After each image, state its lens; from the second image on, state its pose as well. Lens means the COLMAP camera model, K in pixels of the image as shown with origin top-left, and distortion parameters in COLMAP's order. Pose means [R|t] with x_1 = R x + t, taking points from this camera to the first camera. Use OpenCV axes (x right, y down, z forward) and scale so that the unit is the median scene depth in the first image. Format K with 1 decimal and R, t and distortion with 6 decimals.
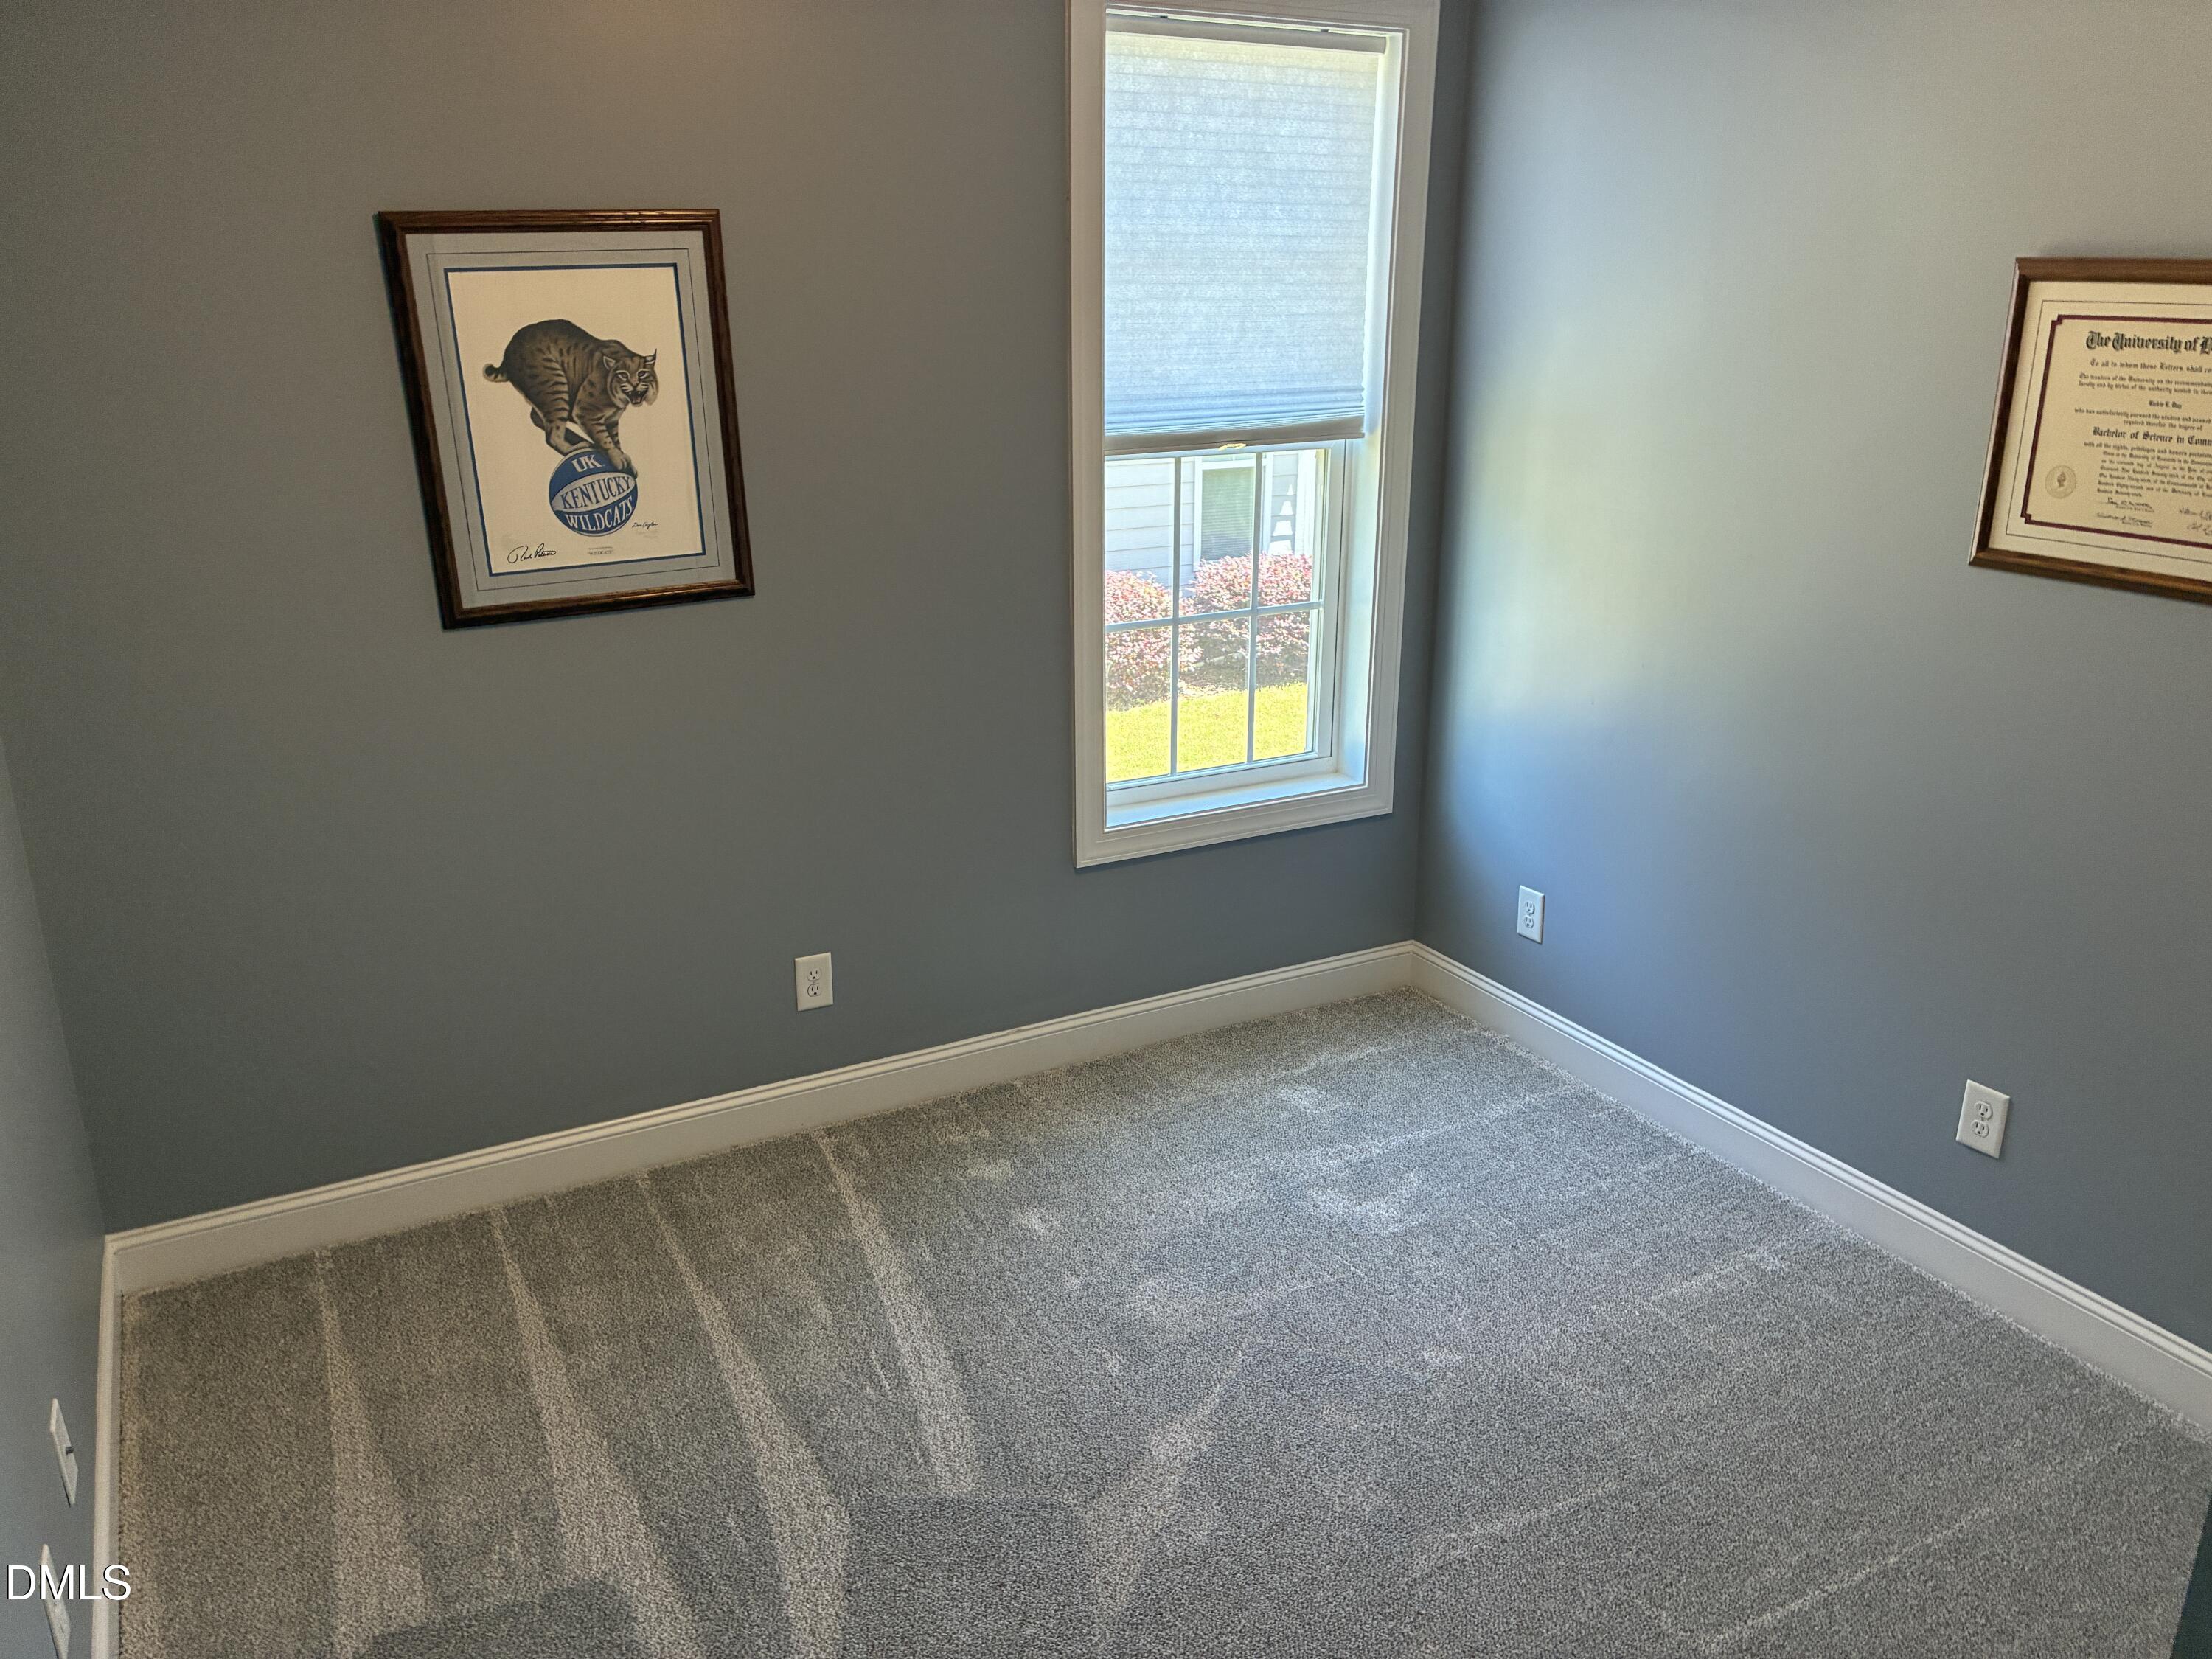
lens RADIAL K [[1660.8, 0, 1112.3], [0, 1660.8, 835.4], [0, 0, 1]] dist [-0.011573, -0.003610]
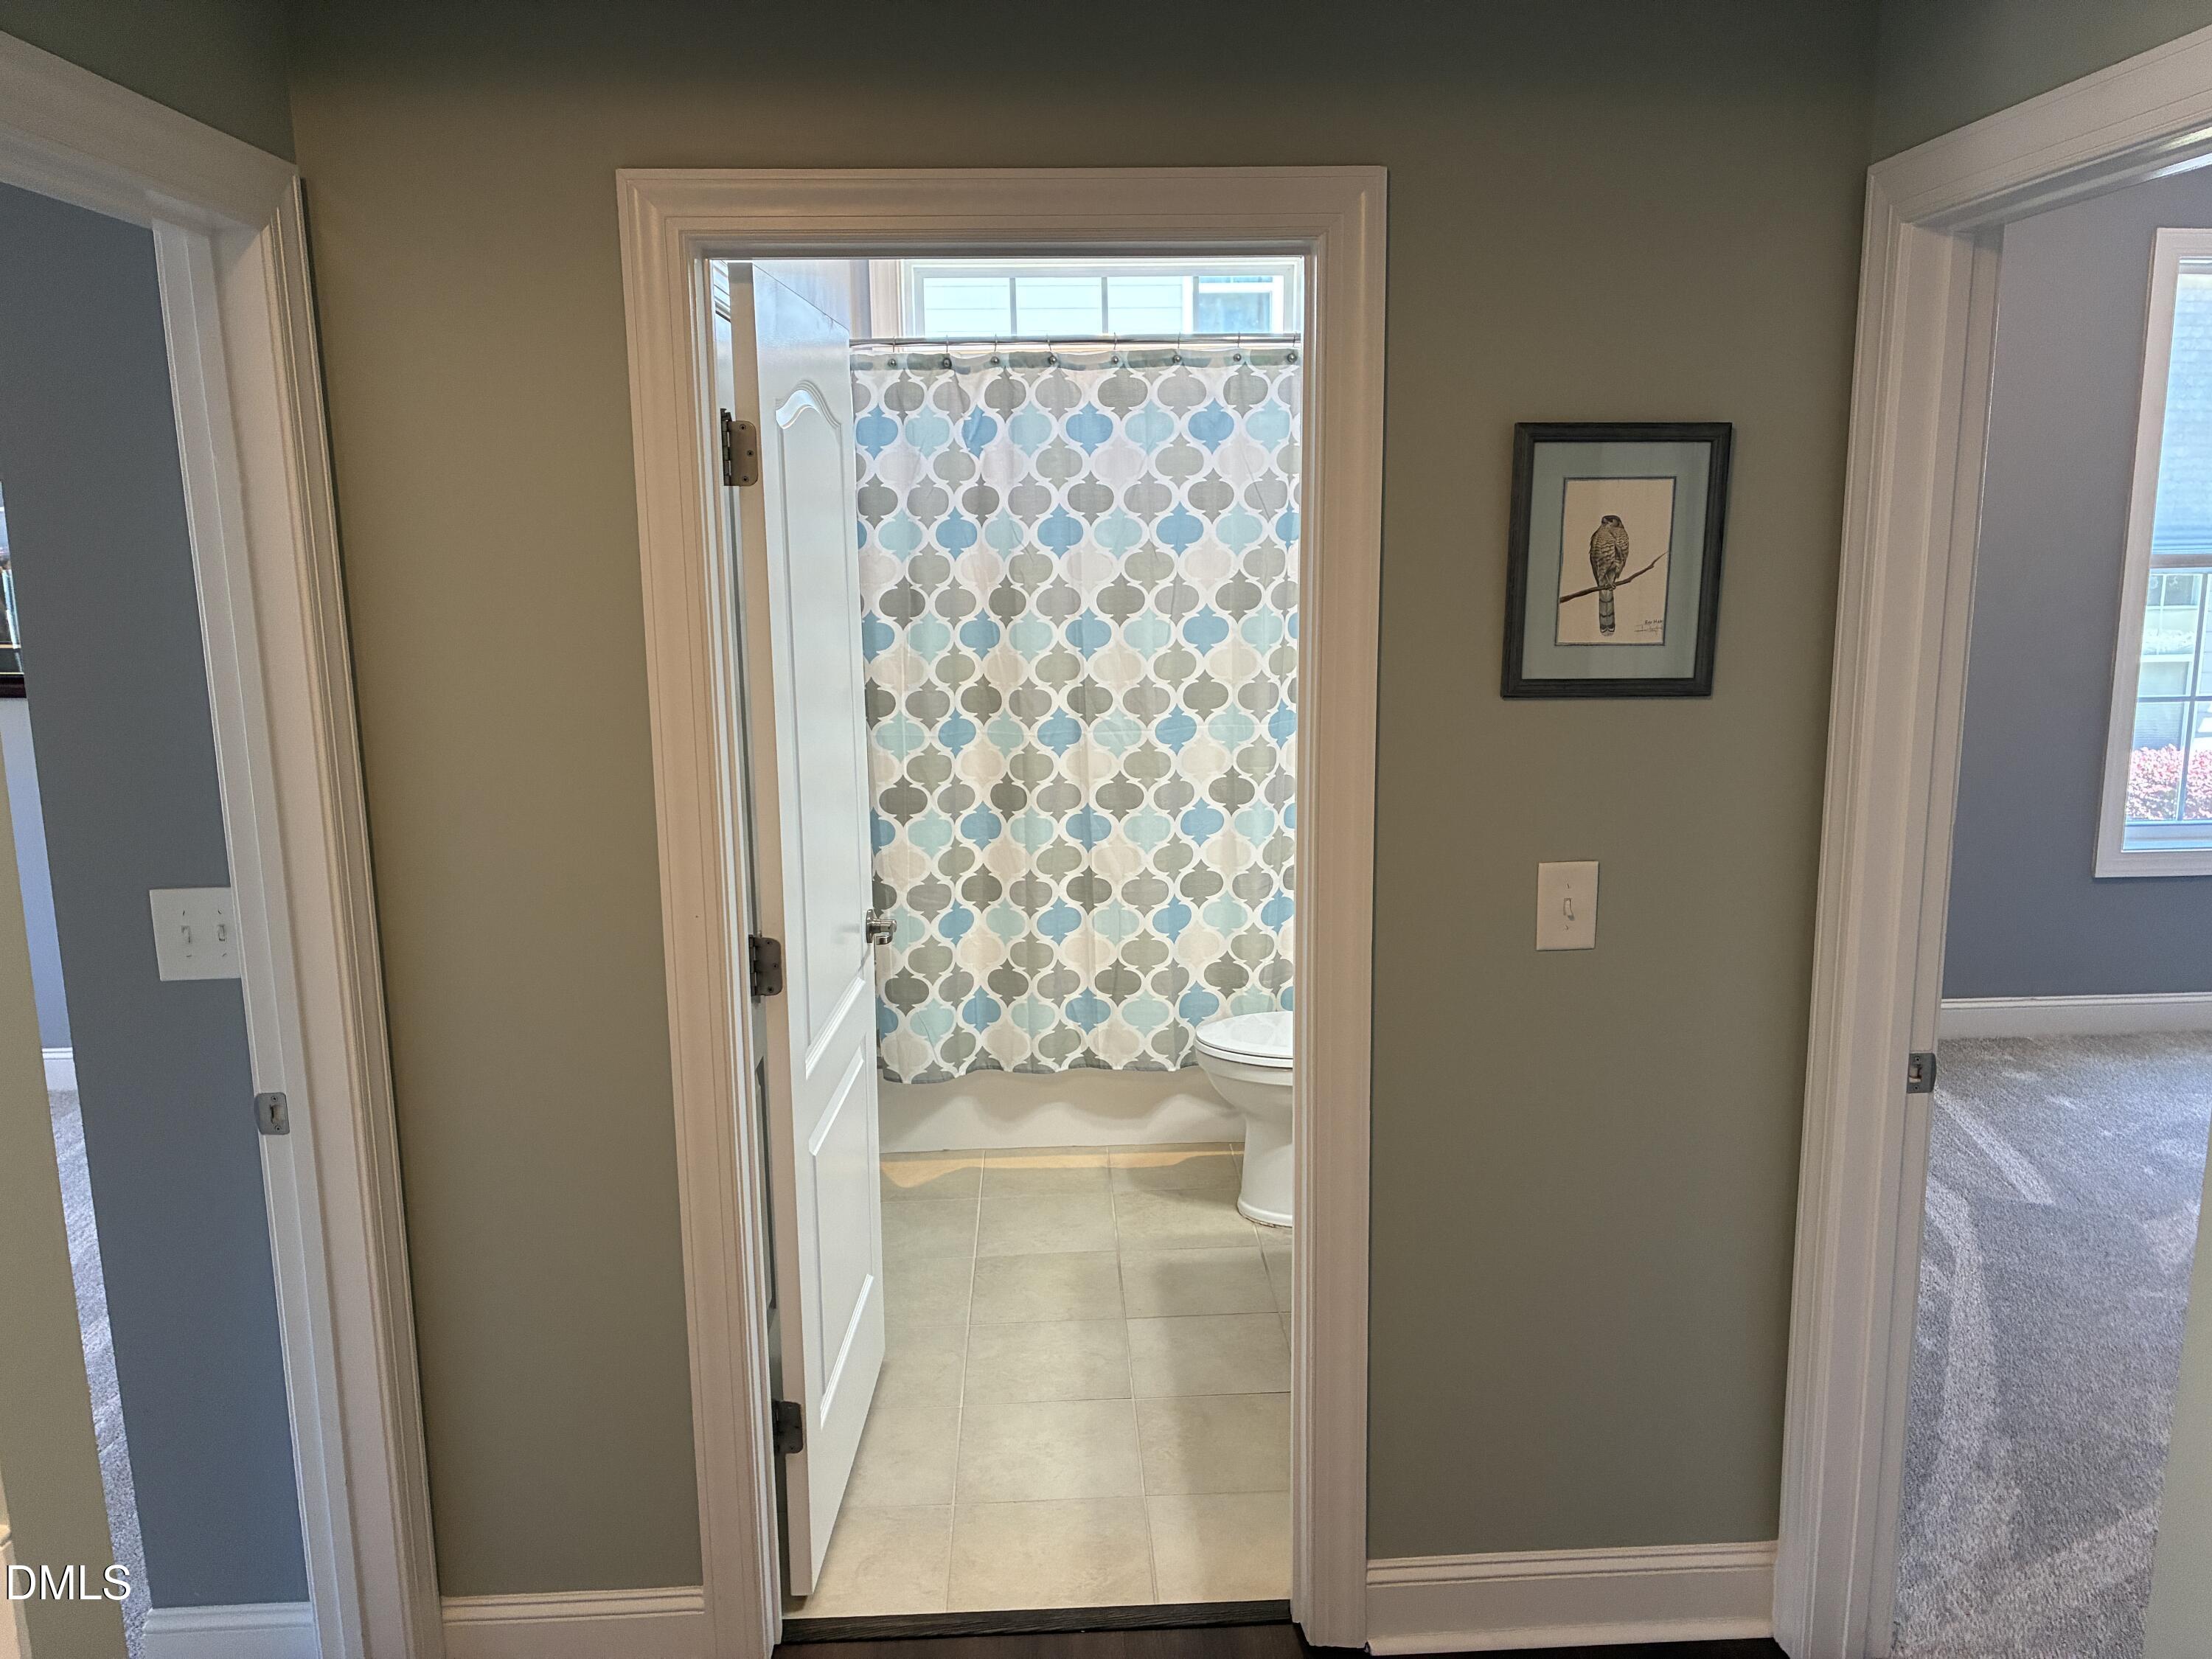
lens RADIAL K [[1660.8, 0, 1105.9], [0, 1660.8, 828.0], [0, 0, 1]] dist [-0.011573, -0.003610]
pose [[0.892423, 0.070335, -0.445683, -0.153184], [-0.133233, 0.984808, -0.111365, 0.253769], [0.431080, 0.158764, 0.888237, -0.557692]]
